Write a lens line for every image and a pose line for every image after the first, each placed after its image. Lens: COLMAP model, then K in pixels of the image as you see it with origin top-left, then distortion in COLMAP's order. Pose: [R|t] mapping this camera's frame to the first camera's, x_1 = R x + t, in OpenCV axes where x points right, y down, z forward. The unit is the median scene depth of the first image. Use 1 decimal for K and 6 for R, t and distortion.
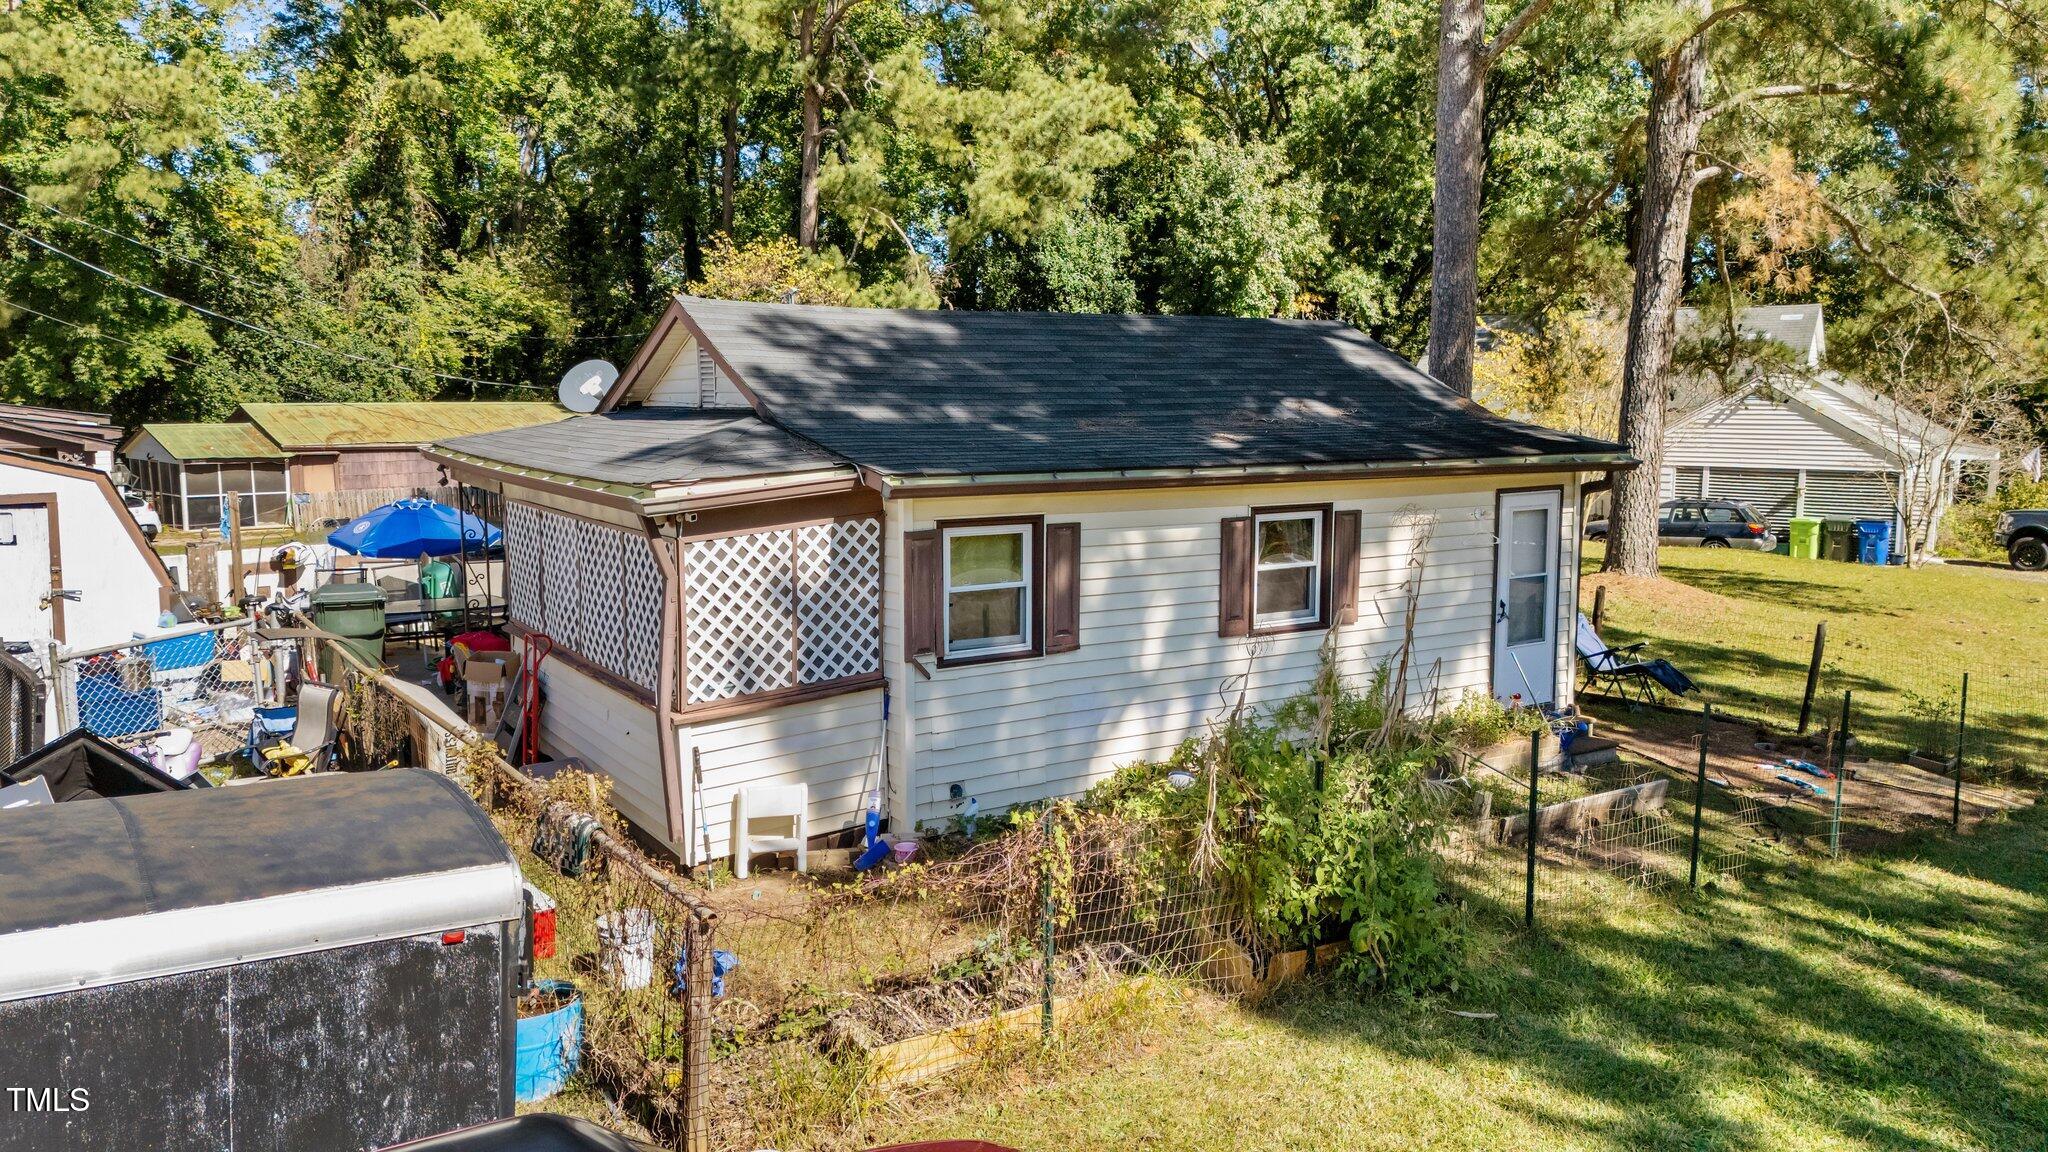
lens RADIAL K [[1450.7, 0, 1024.0], [0, 1450.7, 576.0], [0, 0, 1]] dist [-0.007752, -0.002628]
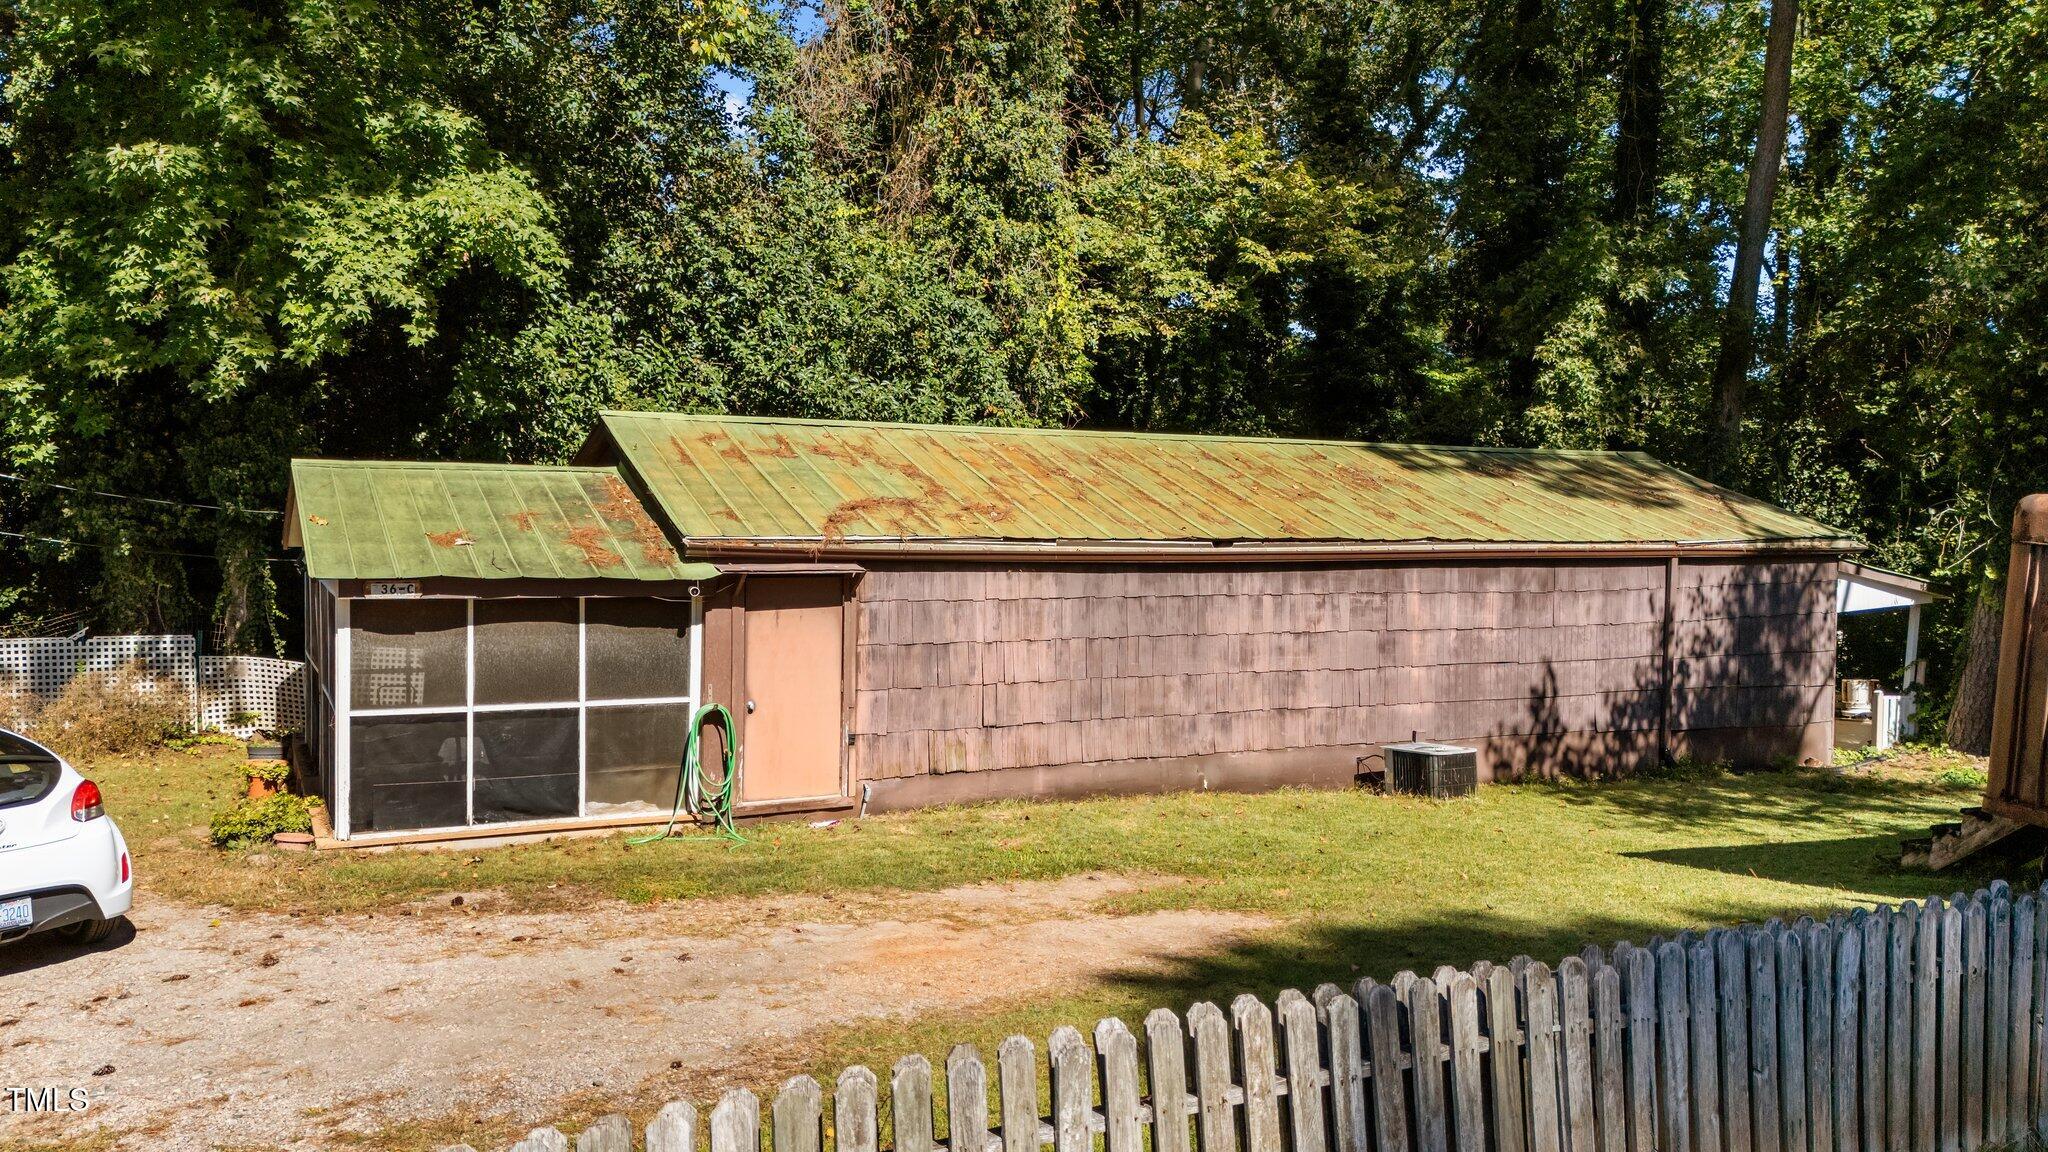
lens RADIAL K [[1423.3, 0, 1024.0], [0, 1423.3, 576.0], [0, 0, 1]] dist [0.005654, 0.000378]
pose [[0.951062, 0.035162, -0.306994, -0.336294], [-0.055918, 0.996686, -0.059075, -0.065132], [0.303899, 0.073351, 0.949876, 0.700527]]
